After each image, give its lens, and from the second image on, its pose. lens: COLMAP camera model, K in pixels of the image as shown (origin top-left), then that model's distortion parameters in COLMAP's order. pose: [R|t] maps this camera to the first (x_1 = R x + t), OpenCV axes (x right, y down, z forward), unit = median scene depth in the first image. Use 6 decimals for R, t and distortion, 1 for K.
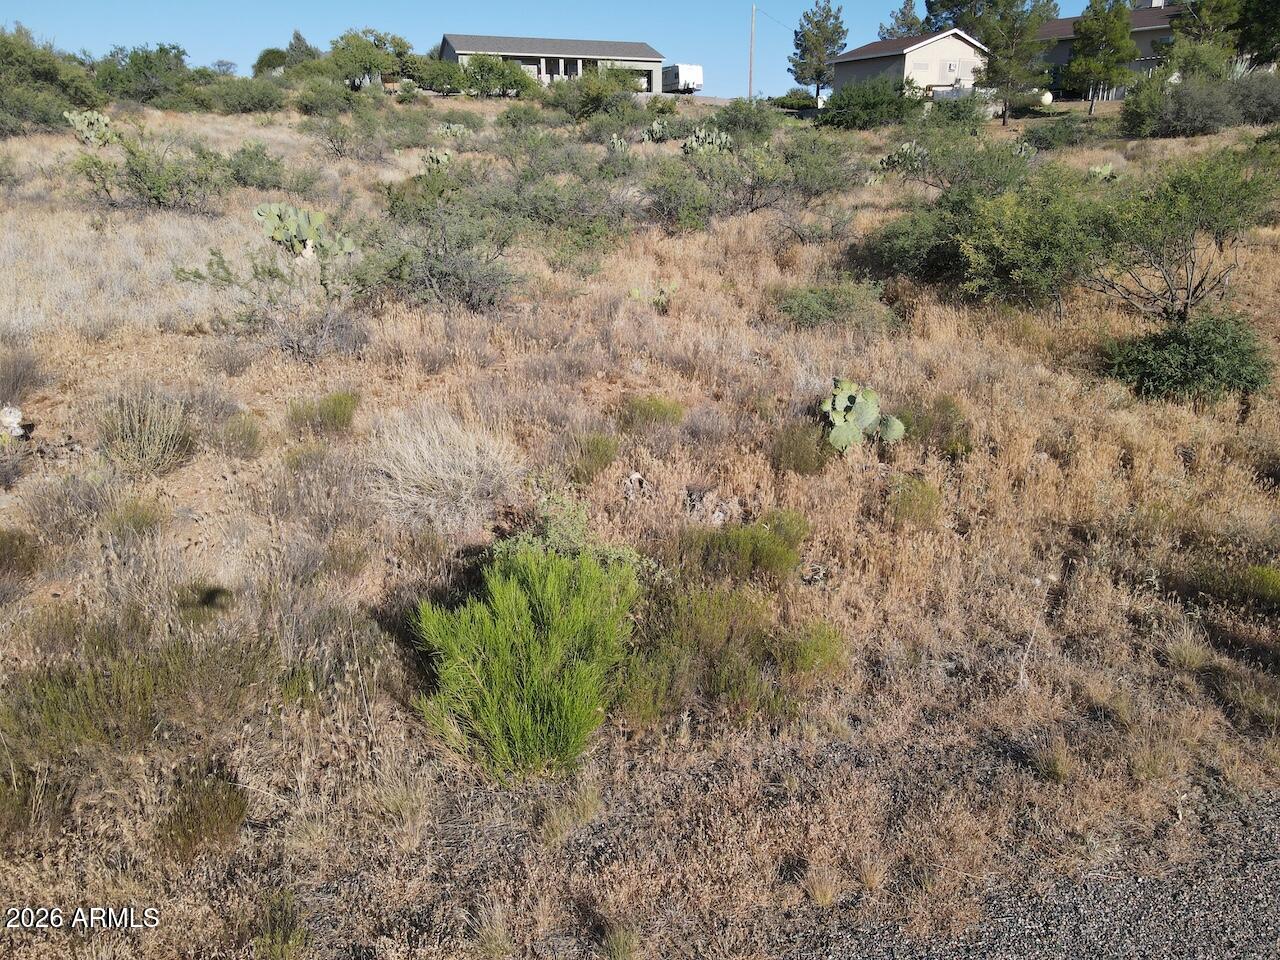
lens RADIAL K [[935.3, 0, 625.8], [0, 935.3, 482.2], [0, 0, 1]] dist [0.007288, 0.008439]
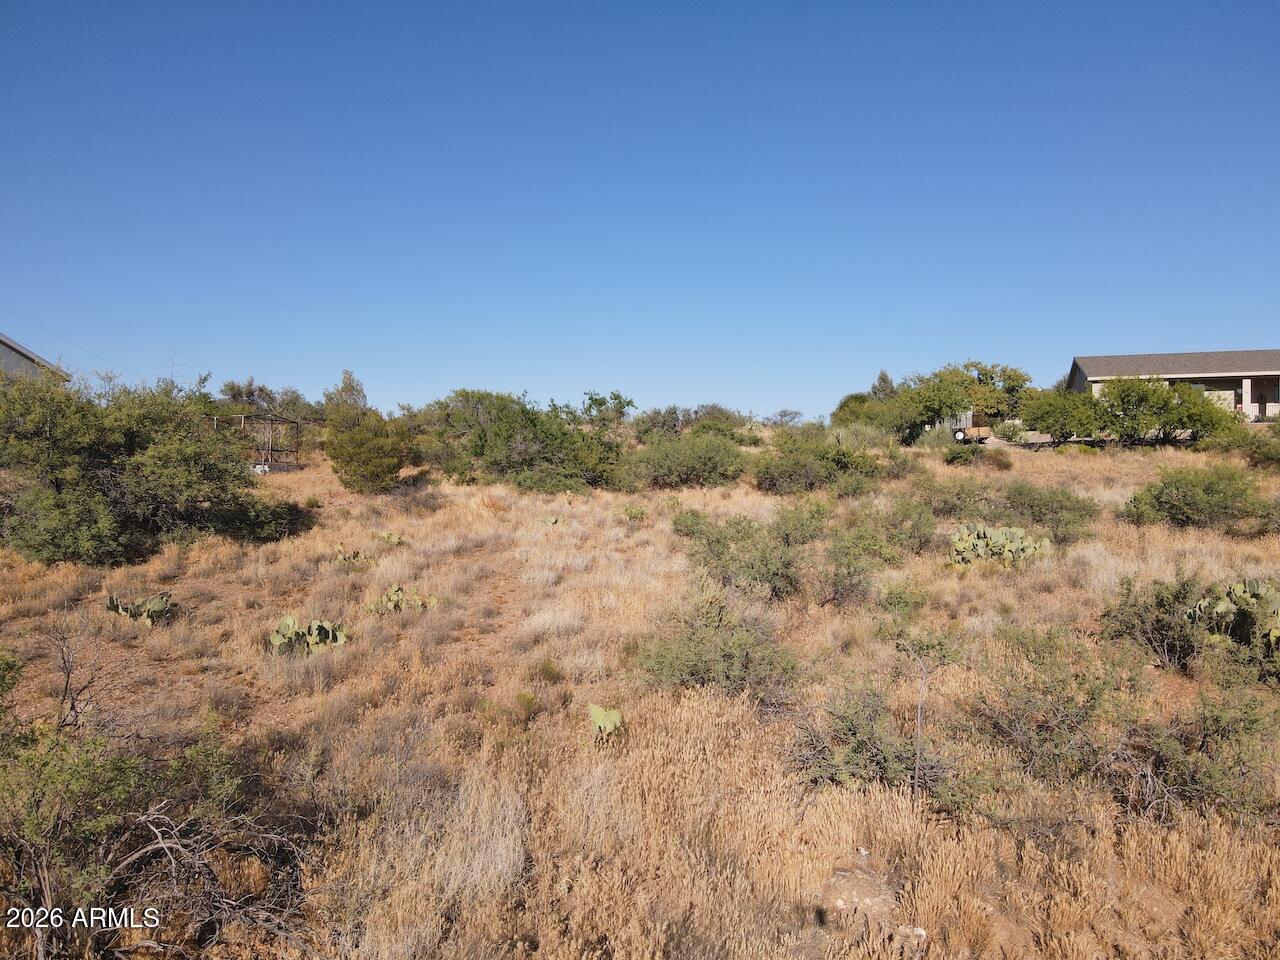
lens RADIAL K [[935.3, 0, 648.9], [0, 935.3, 437.9], [0, 0, 1]] dist [0.007288, 0.008439]
pose [[0.801046, -0.034333, -0.597617, -0.037219], [-0.195174, 0.928817, -0.314971, -0.153690], [0.565891, 0.368945, 0.737324, 0.355718]]
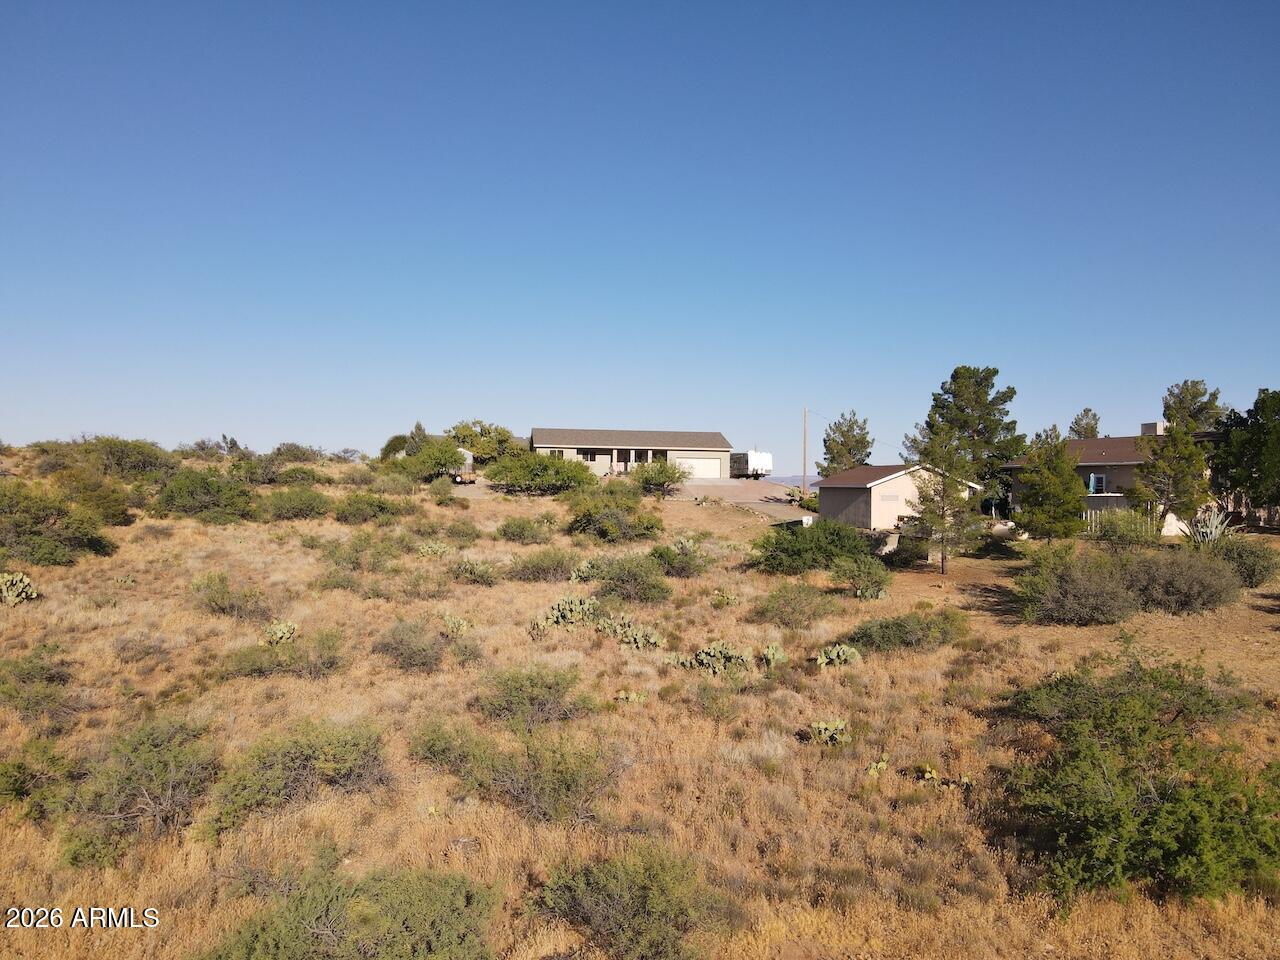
lens RADIAL K [[935.3, 0, 639.6], [0, 935.3, 493.1], [0, 0, 1]] dist [0.007288, 0.008439]
pose [[0.982847, 0.010217, -0.184140, 0.136906], [-0.068712, 0.946863, -0.314213, -0.069653], [0.171145, 0.321476, 0.931323, 0.021514]]
